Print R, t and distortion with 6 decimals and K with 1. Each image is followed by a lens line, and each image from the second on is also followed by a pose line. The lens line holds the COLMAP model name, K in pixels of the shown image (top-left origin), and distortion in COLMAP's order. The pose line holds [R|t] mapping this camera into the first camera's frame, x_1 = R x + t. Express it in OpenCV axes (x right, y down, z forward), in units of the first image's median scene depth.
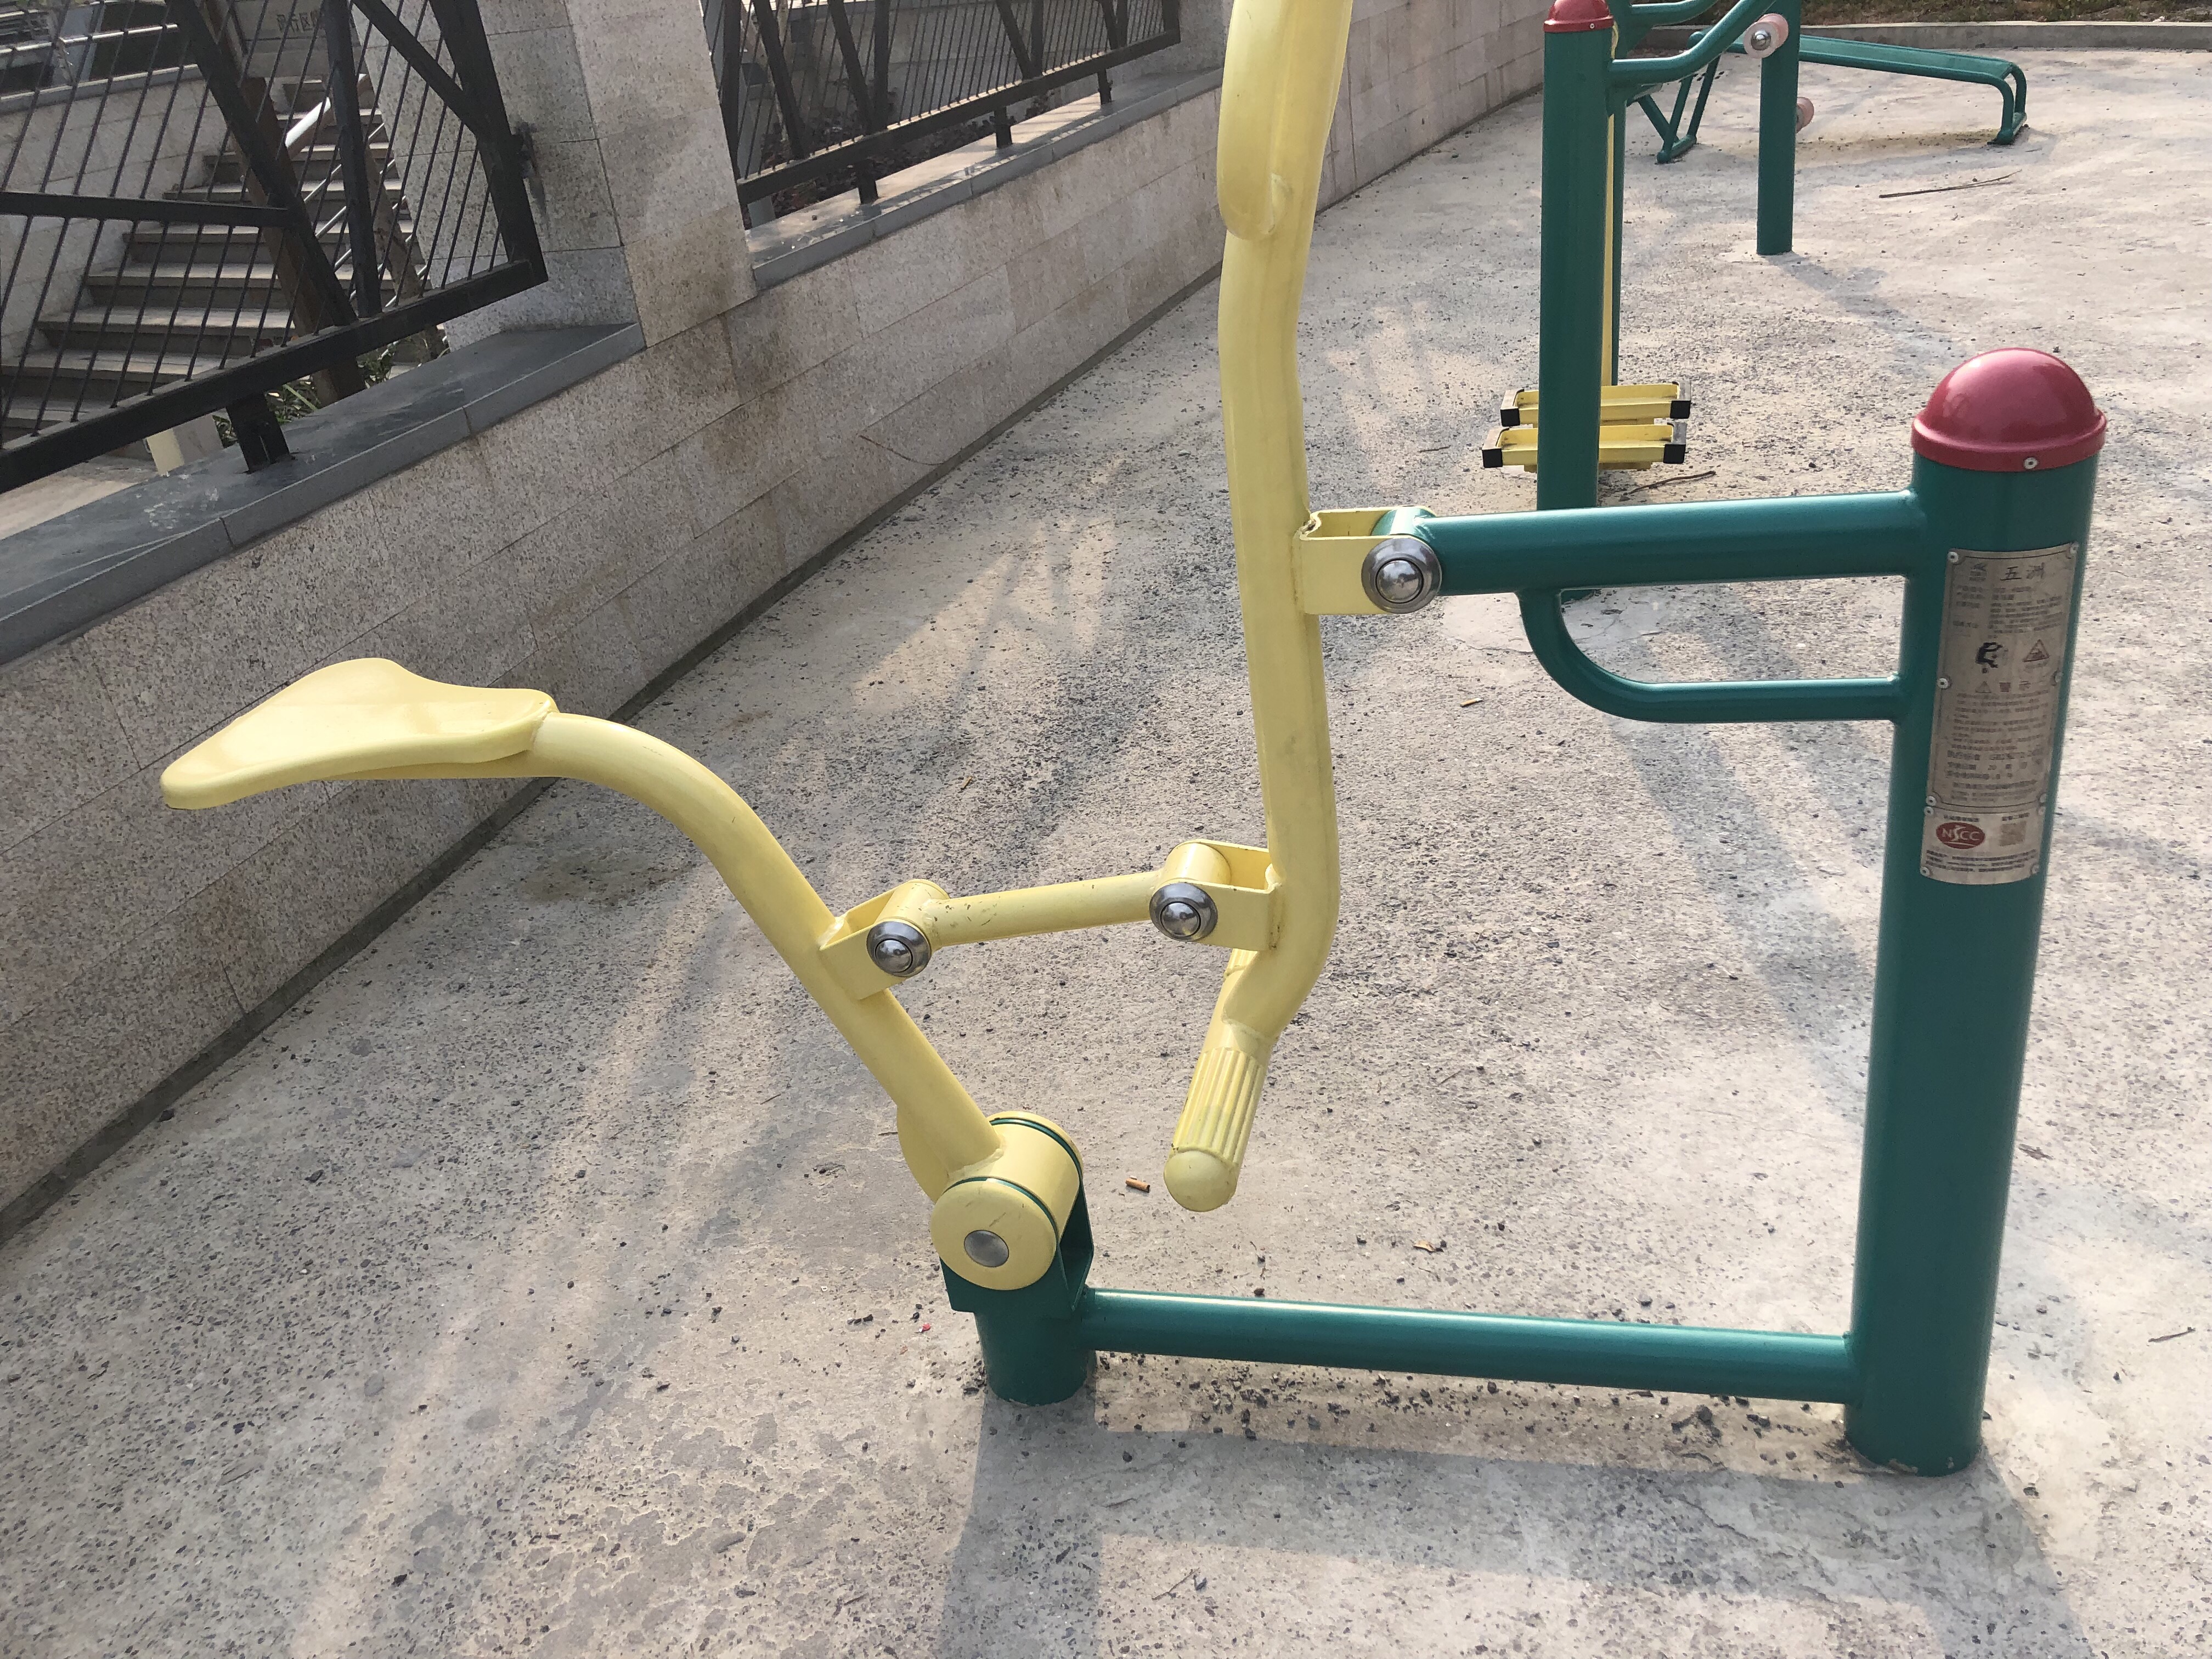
lens RADIAL K [[1921.4, 0, 1106.0], [0, 1921.4, 829.5], [0, 0, 1]] dist [0.036976, -0.002746]
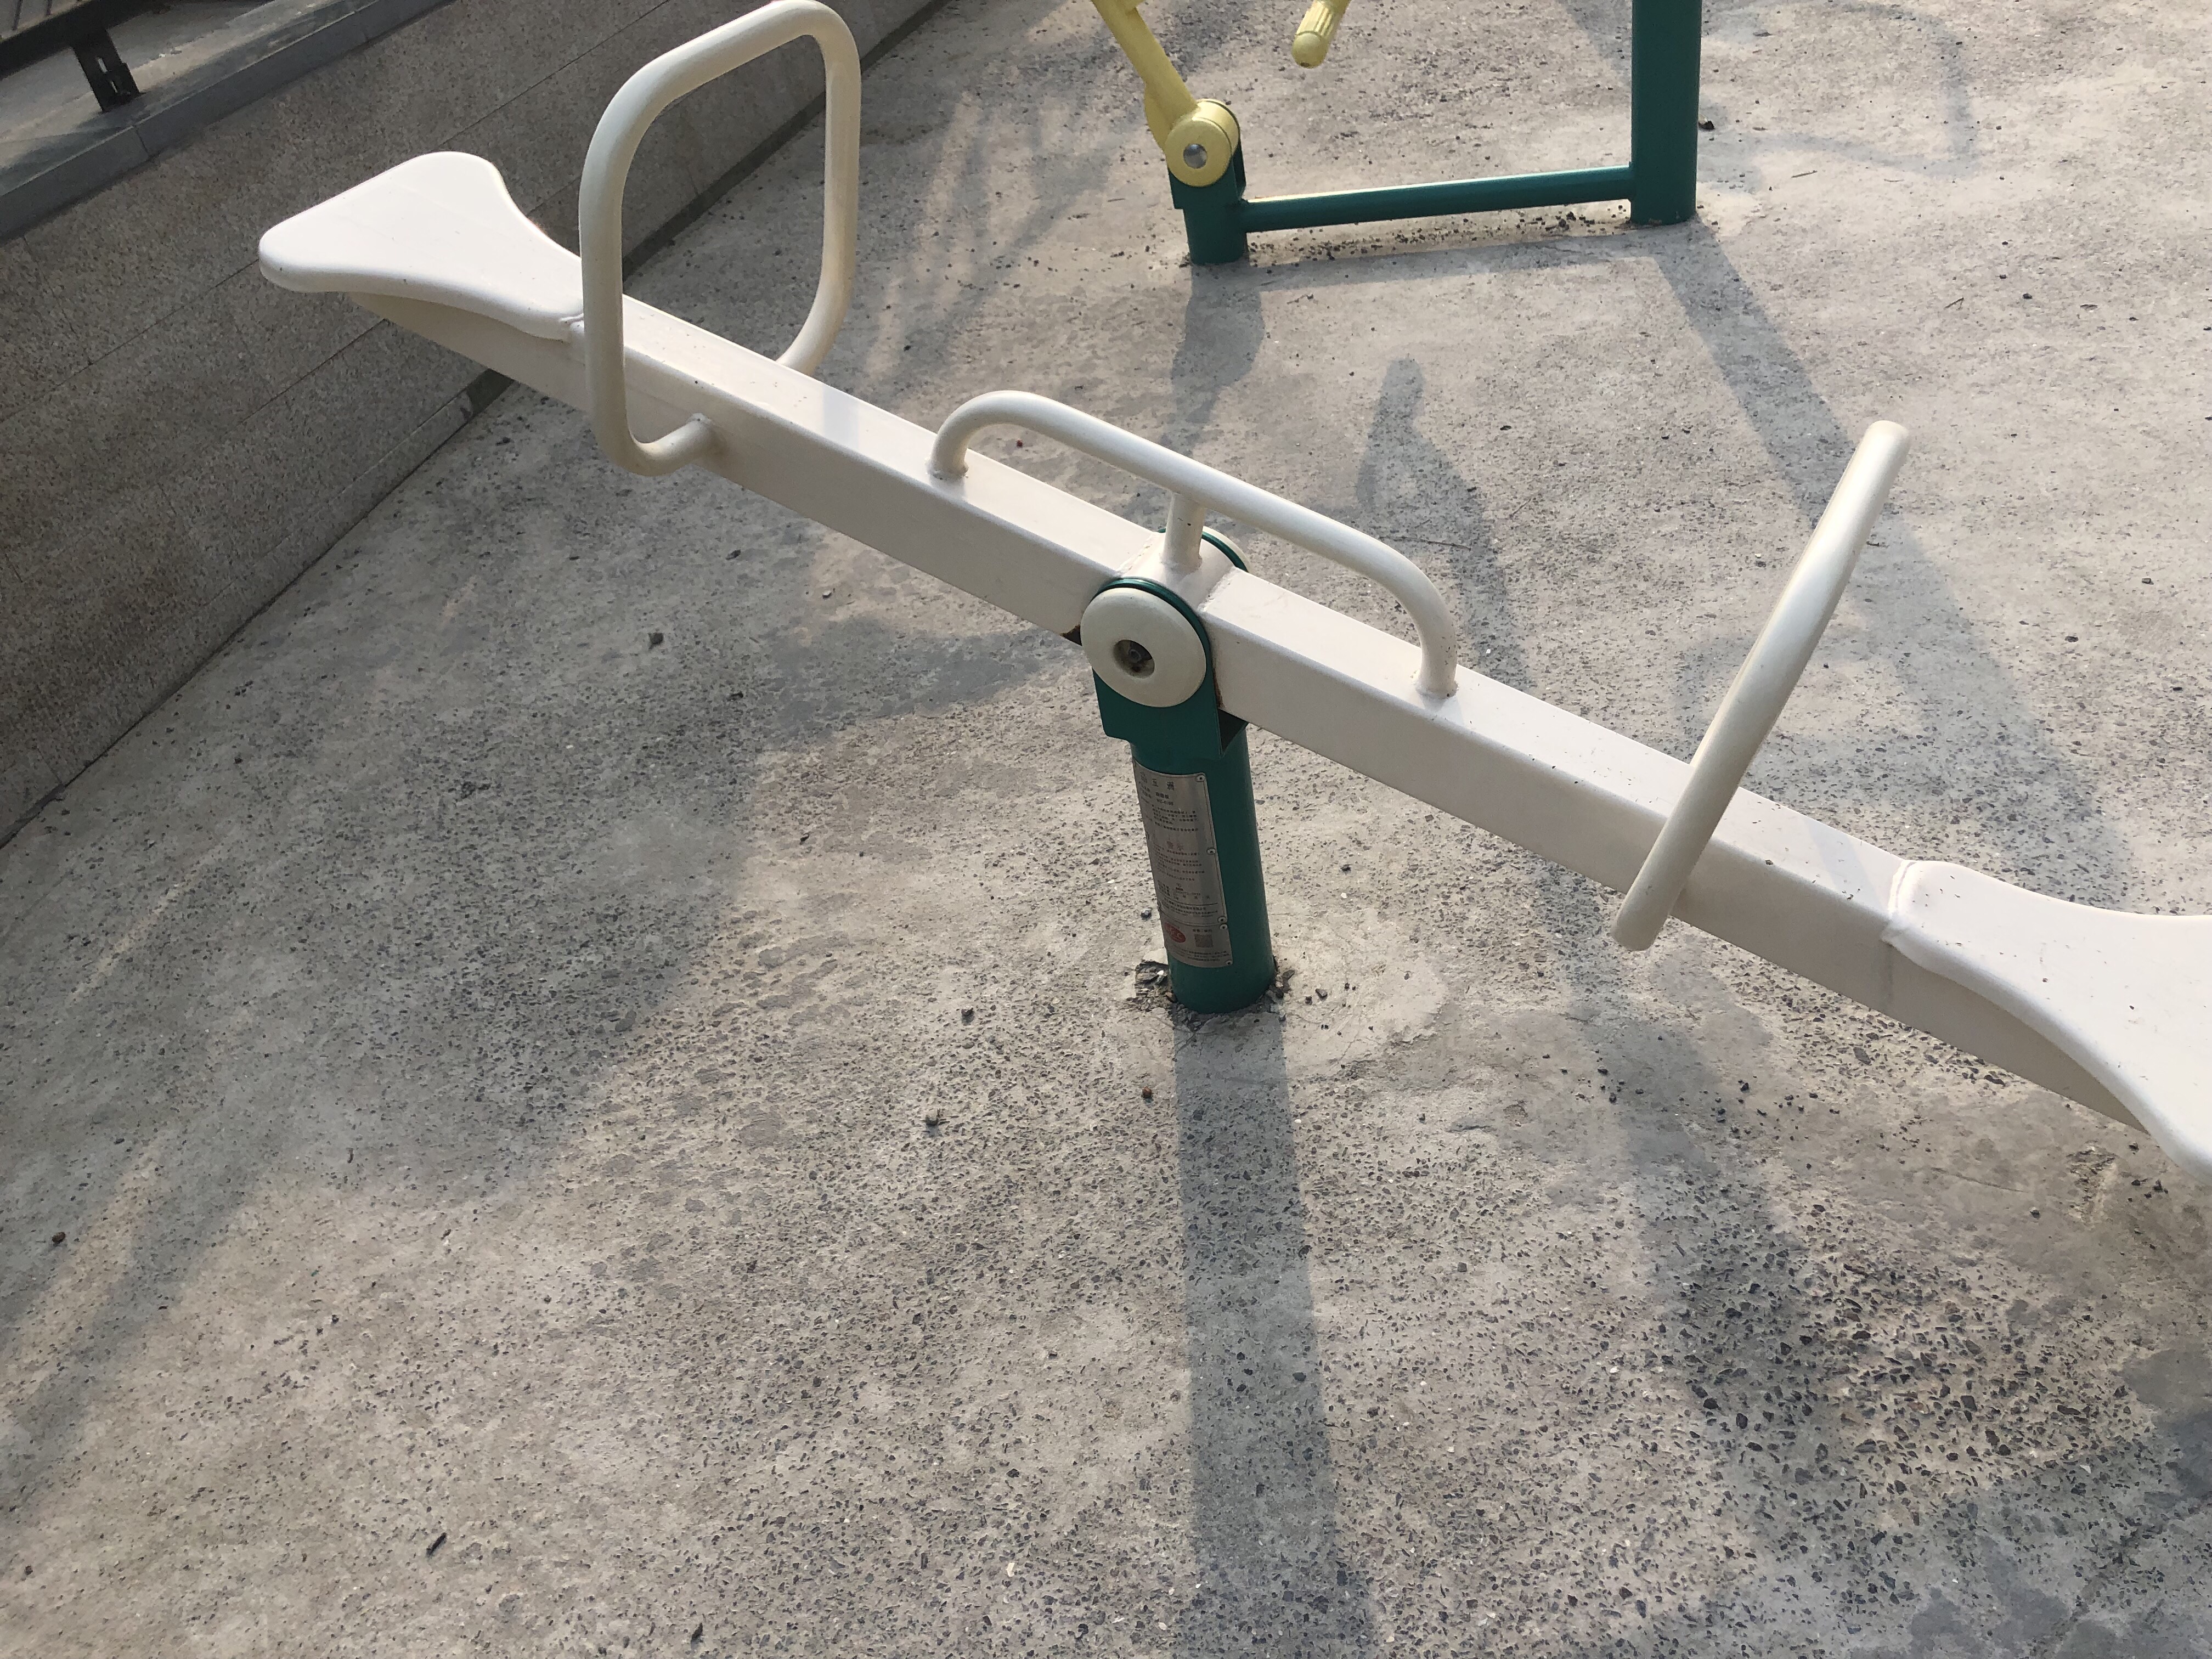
lens RADIAL K [[1921.4, 0, 1106.0], [0, 1921.4, 829.5], [0, 0, 1]] dist [0.036976, -0.002746]
pose [[0.998854, -0.041318, -0.024173, -0.126908], [0.044900, 0.983756, 0.173804, 0.518080], [0.016600, -0.174690, 0.984484, -1.001904]]
